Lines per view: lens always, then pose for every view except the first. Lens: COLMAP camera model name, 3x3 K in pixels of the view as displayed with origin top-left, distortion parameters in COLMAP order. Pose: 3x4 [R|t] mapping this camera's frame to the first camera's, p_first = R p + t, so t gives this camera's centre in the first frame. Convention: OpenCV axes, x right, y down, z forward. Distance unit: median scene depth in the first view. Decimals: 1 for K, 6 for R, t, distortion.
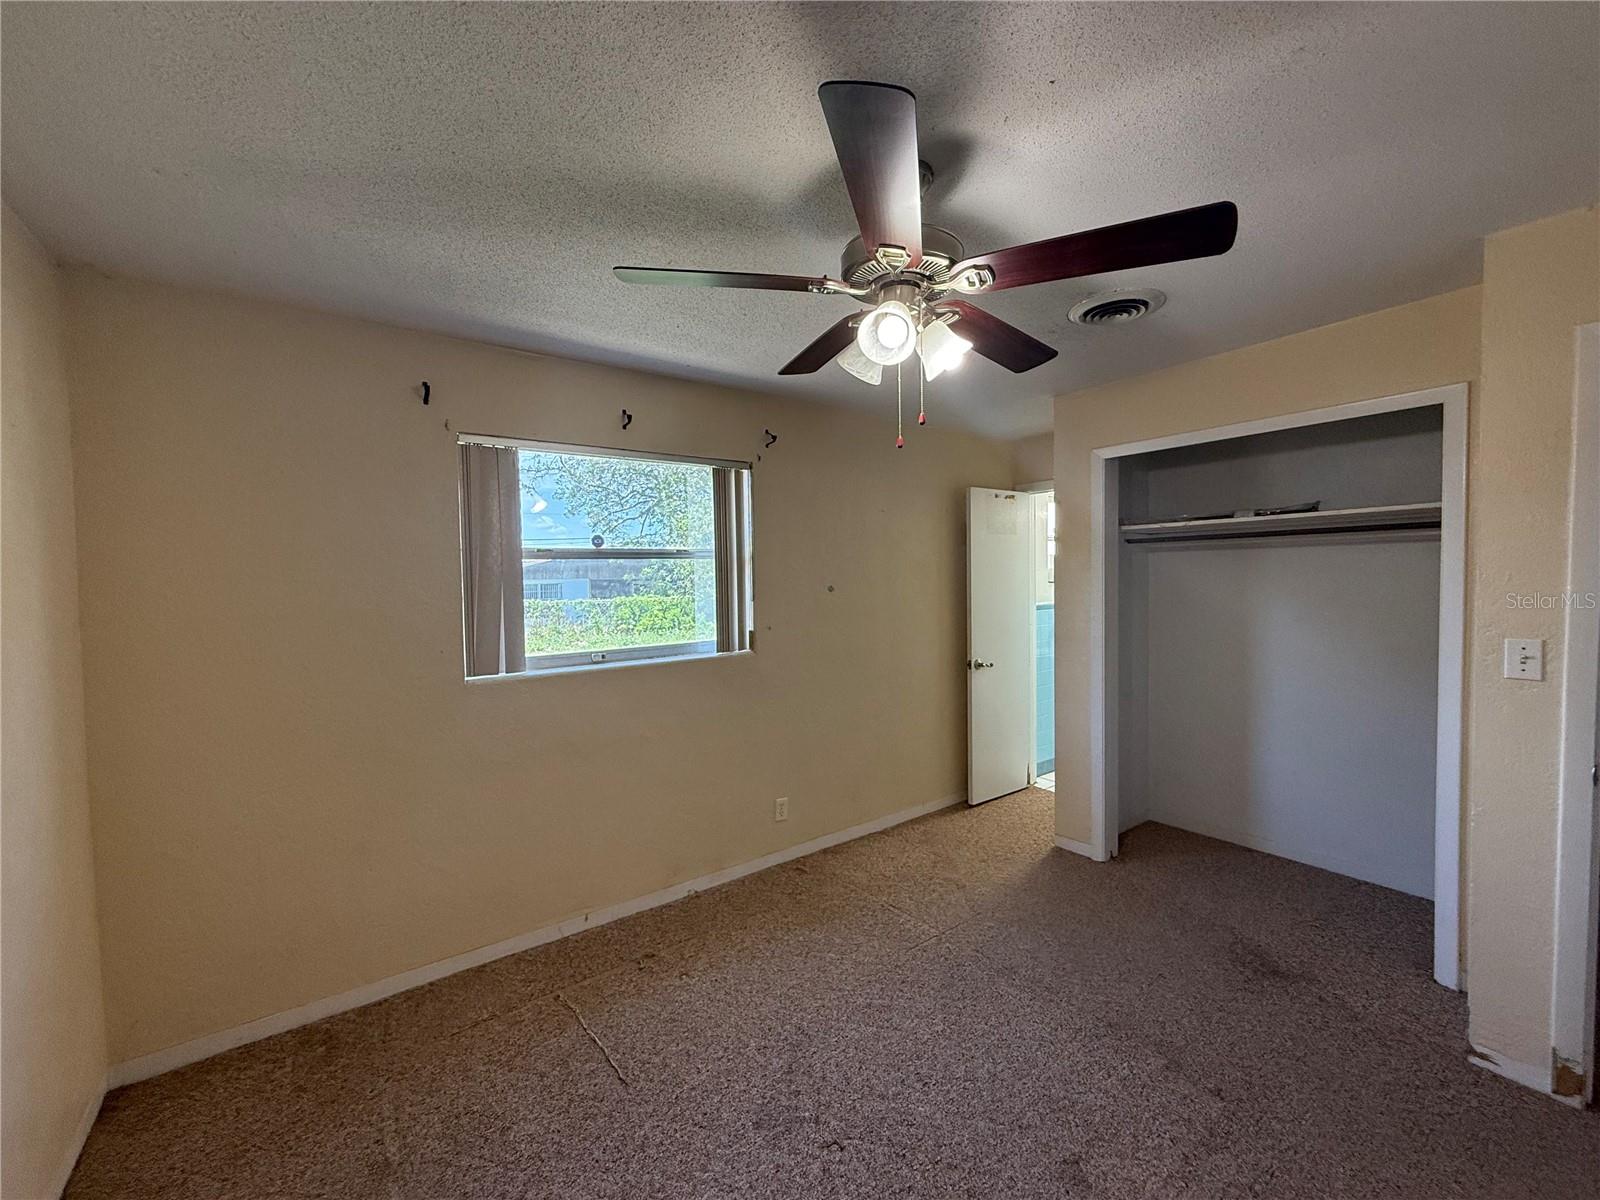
lens RADIAL K [[638.3, 0, 798.2], [0, 638.3, 598.7], [0, 0, 1]] dist [0.000327, -0.000222]
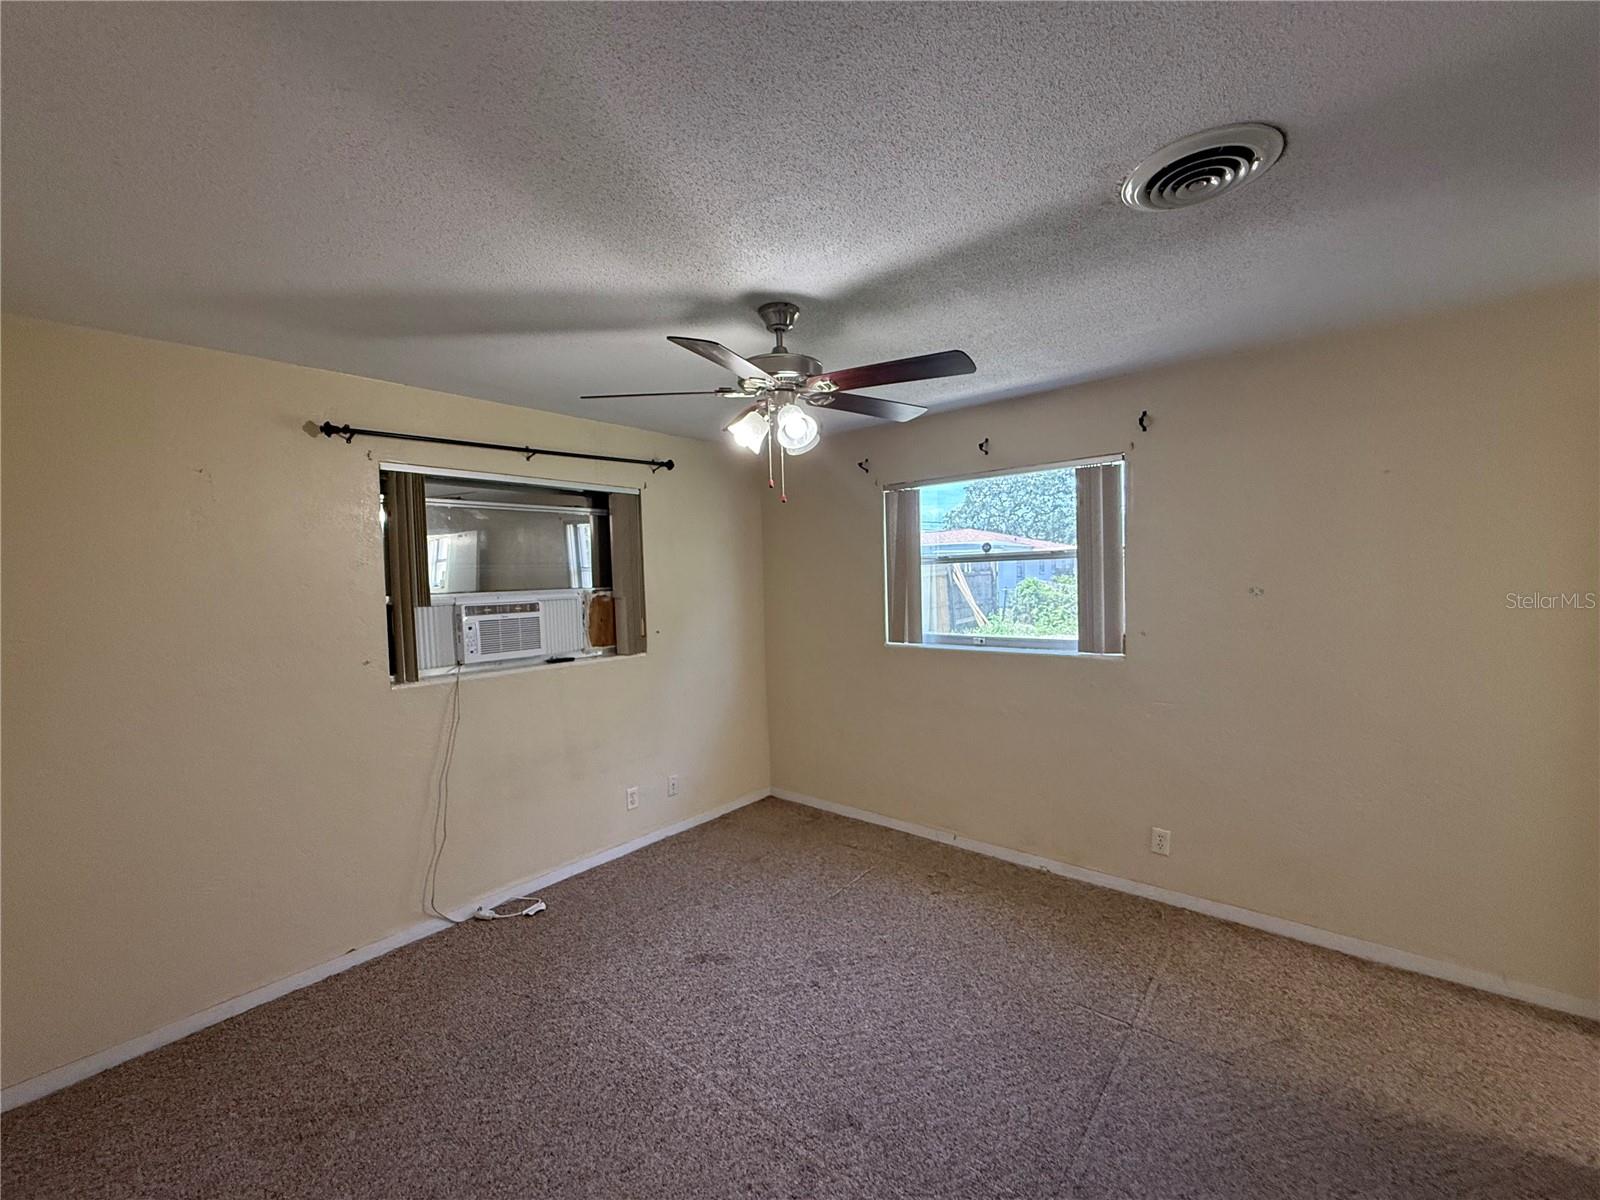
lens RADIAL K [[638.3, 0, 798.2], [0, 638.3, 598.7], [0, 0, 1]] dist [0.000327, -0.000222]
pose [[0.246230, 0.052094, -0.967810, 0.778313], [-0.013177, 0.998642, 0.050400, -0.047969], [0.969122, 0.000343, 0.246582, 0.340008]]
